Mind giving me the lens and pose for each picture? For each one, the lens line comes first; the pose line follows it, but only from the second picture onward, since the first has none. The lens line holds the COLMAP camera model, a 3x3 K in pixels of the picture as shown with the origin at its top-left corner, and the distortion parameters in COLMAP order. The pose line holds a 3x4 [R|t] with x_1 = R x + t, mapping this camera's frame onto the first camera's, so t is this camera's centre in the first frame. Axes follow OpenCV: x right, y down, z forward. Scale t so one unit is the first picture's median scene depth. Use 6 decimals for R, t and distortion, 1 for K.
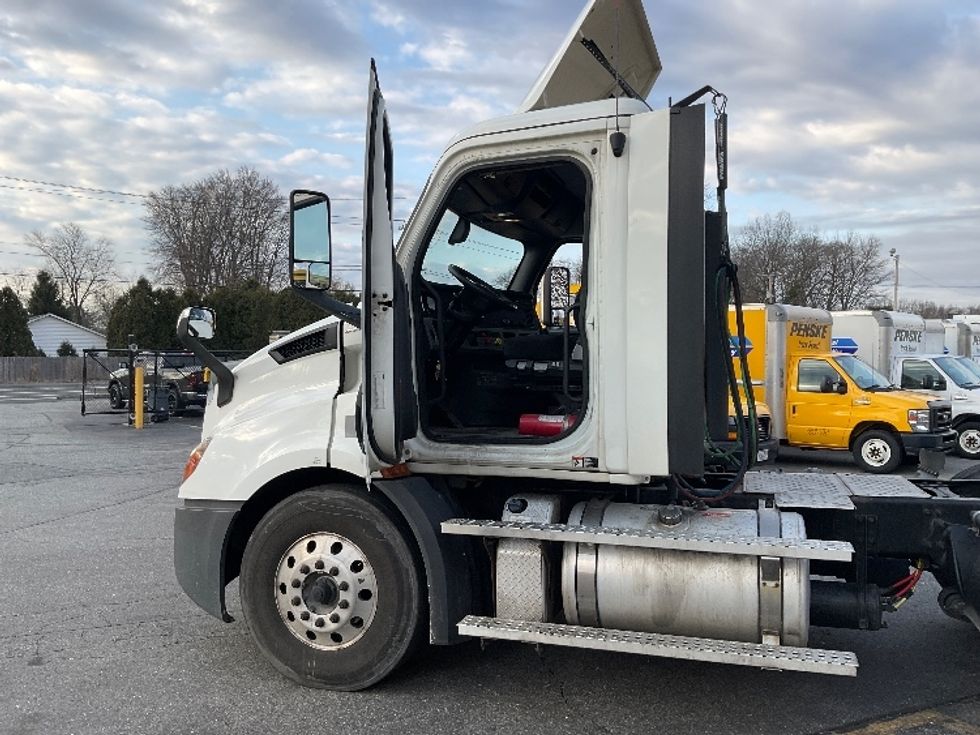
lens RADIAL K [[818.9, 0, 490.0], [0, 818.9, 367.5], [0, 0, 1]] dist [0.006770, -0.001211]
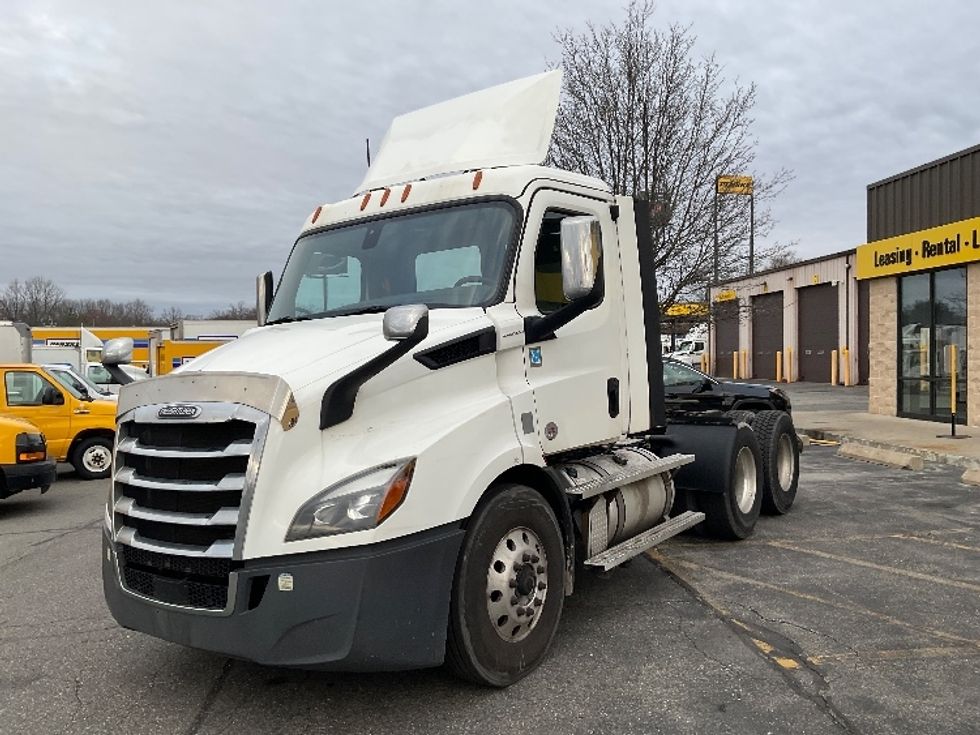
lens RADIAL K [[818.9, 0, 490.0], [0, 818.9, 367.5], [0, 0, 1]] dist [0.006770, -0.001211]
pose [[0.266467, -0.022268, 0.963587, -1.222534], [0.038626, 0.999177, 0.012409, -0.017221], [-0.963070, 0.033913, 0.267108, 0.753142]]
